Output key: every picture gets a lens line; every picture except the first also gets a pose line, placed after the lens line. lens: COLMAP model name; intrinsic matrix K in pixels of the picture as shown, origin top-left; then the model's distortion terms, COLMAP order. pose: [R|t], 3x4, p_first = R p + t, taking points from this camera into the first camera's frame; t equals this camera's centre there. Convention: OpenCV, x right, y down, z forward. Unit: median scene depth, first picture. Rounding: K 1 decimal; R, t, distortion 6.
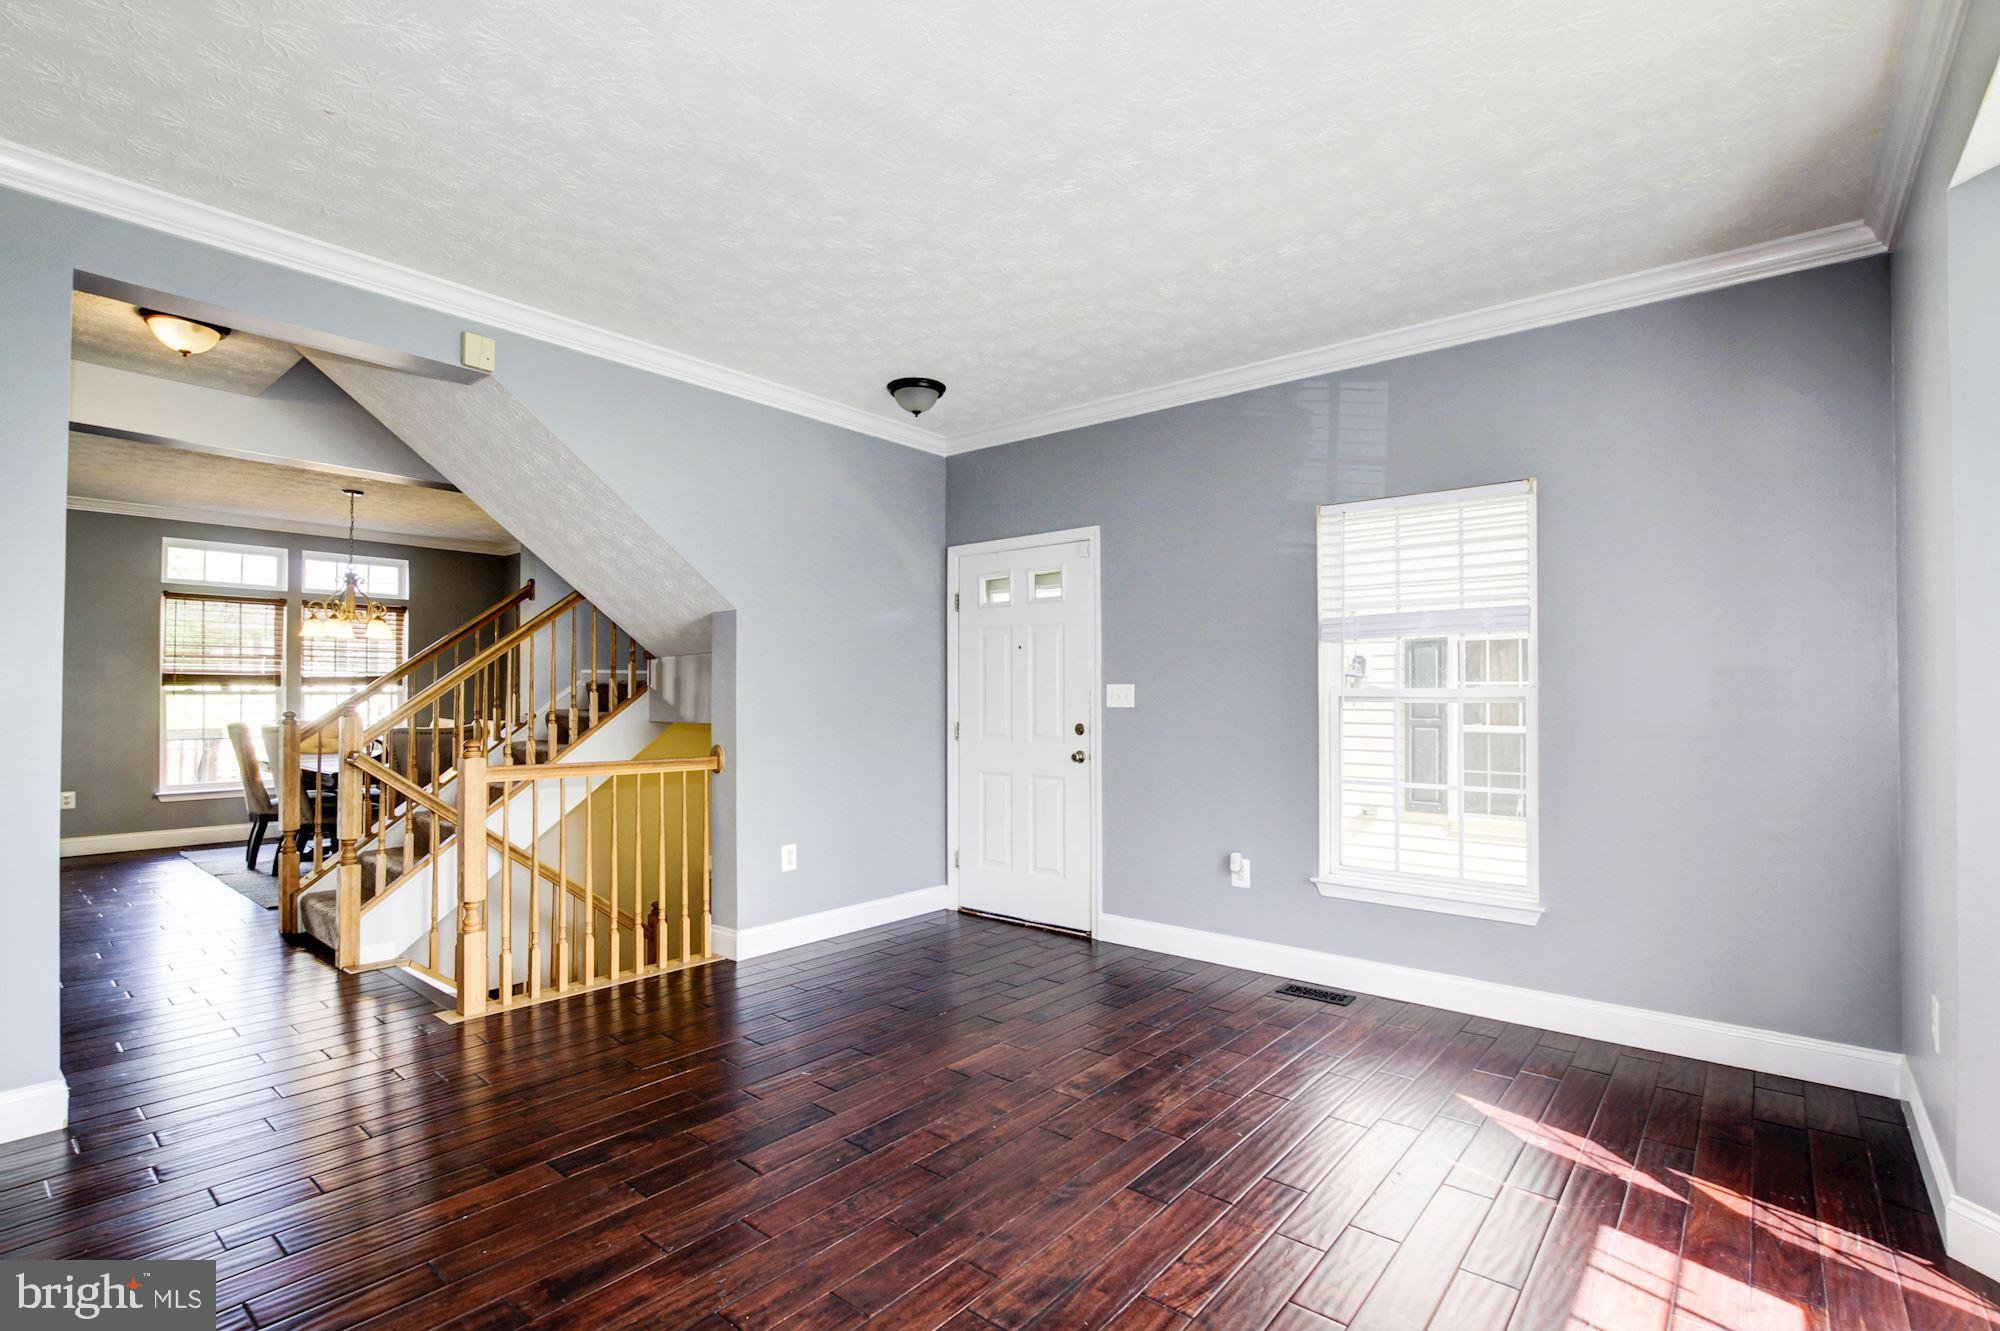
lens RADIAL K [[928.4, 0, 991.8], [0, 928.4, 683.9], [0, 0, 1]] dist [-0.021052, 0.003672]
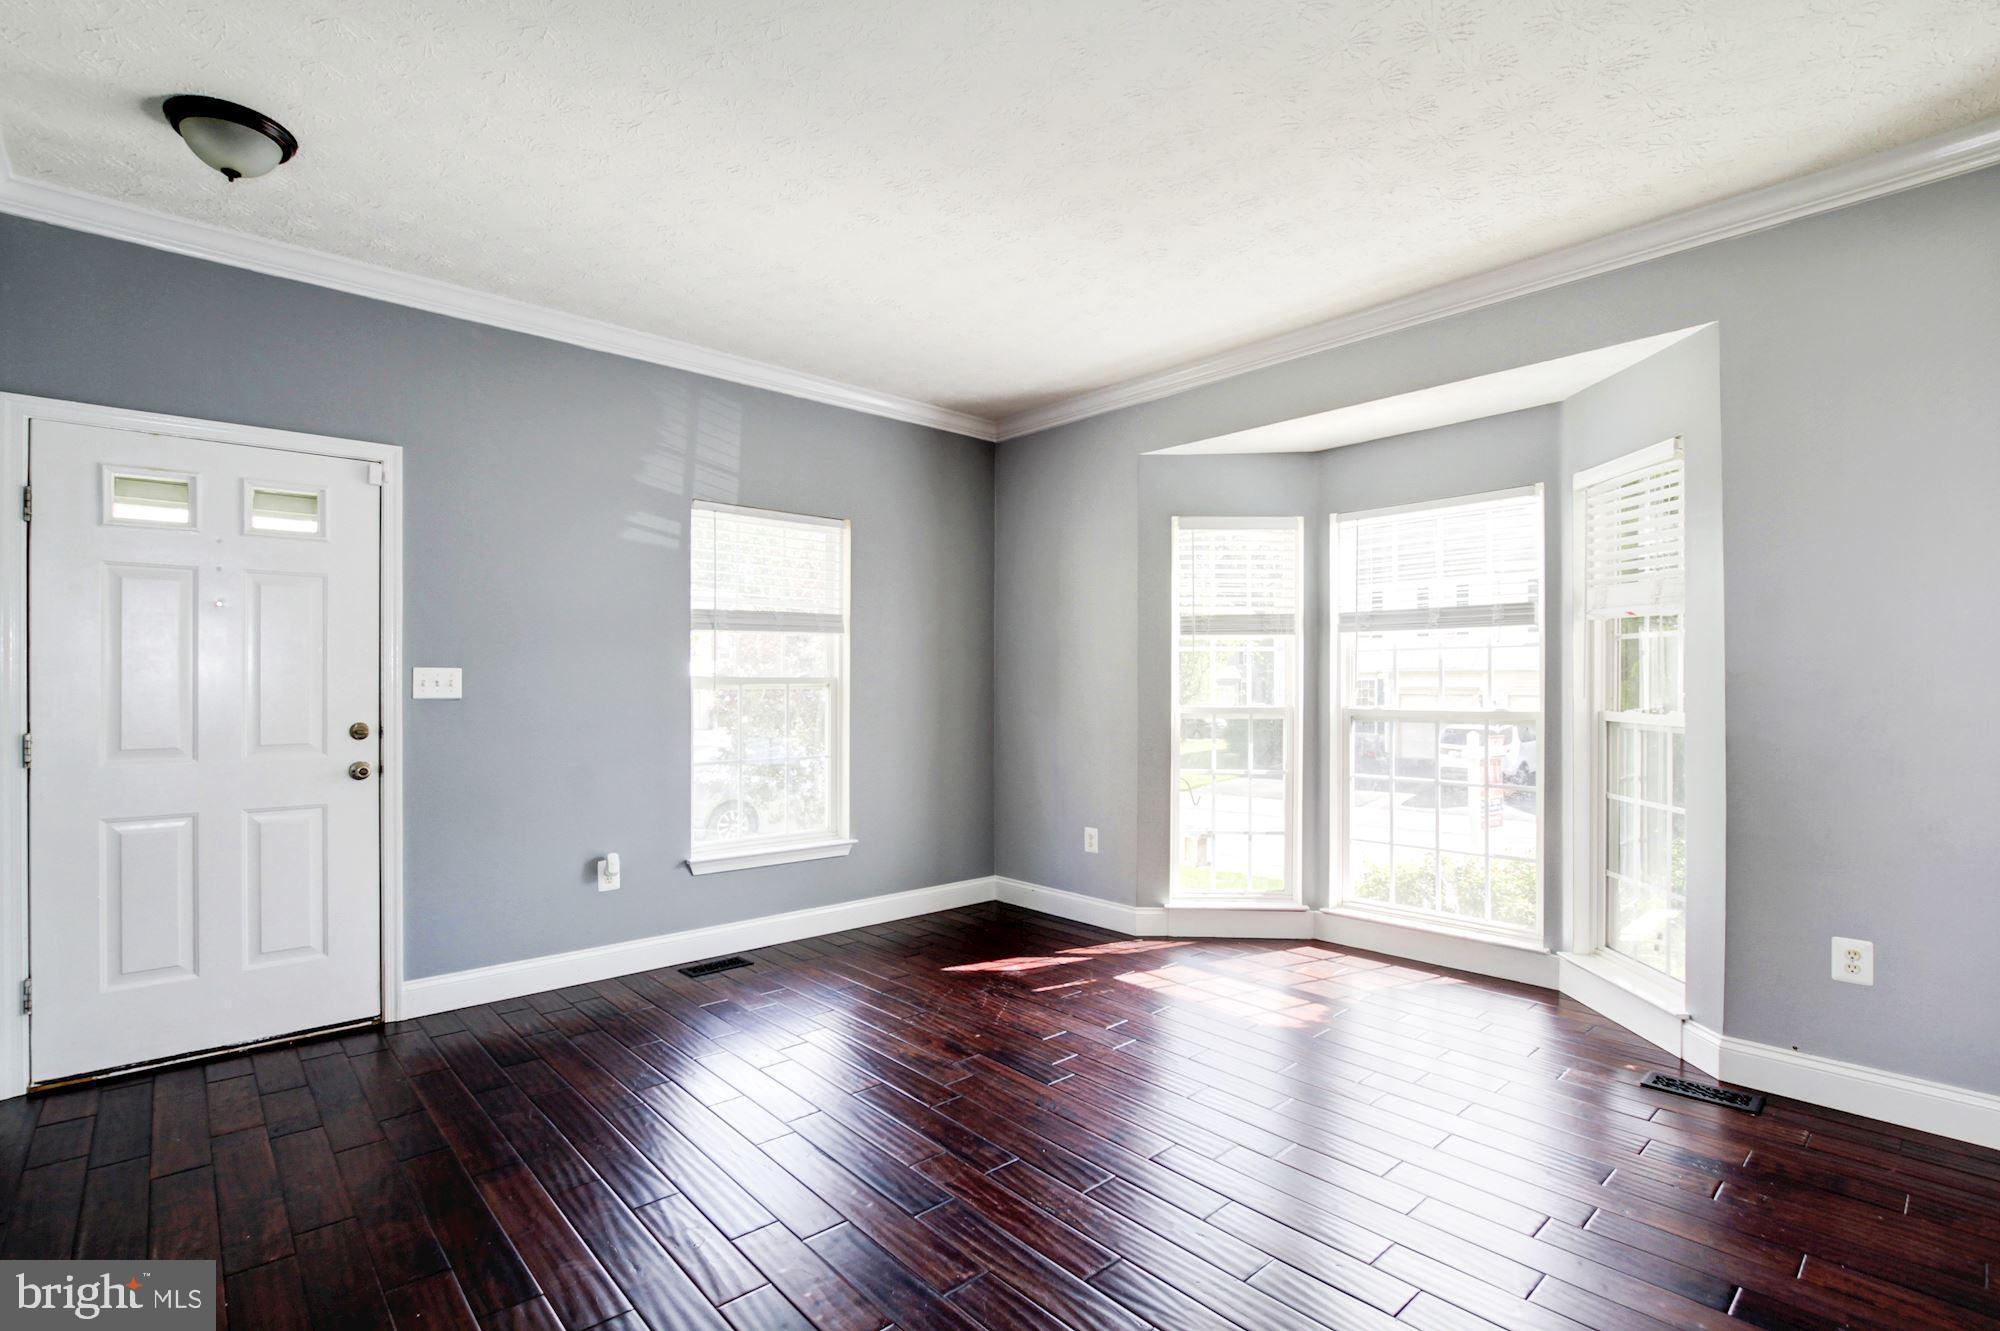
lens RADIAL K [[928.4, 0, 990.4], [0, 928.4, 675.4], [0, 0, 1]] dist [-0.021052, 0.003672]
pose [[0.139131, 0.005132, 0.990261, -0.568875], [-0.016163, 0.999865, -0.002911, 0.001576], [-0.990142, -0.015601, 0.139195, 0.478269]]
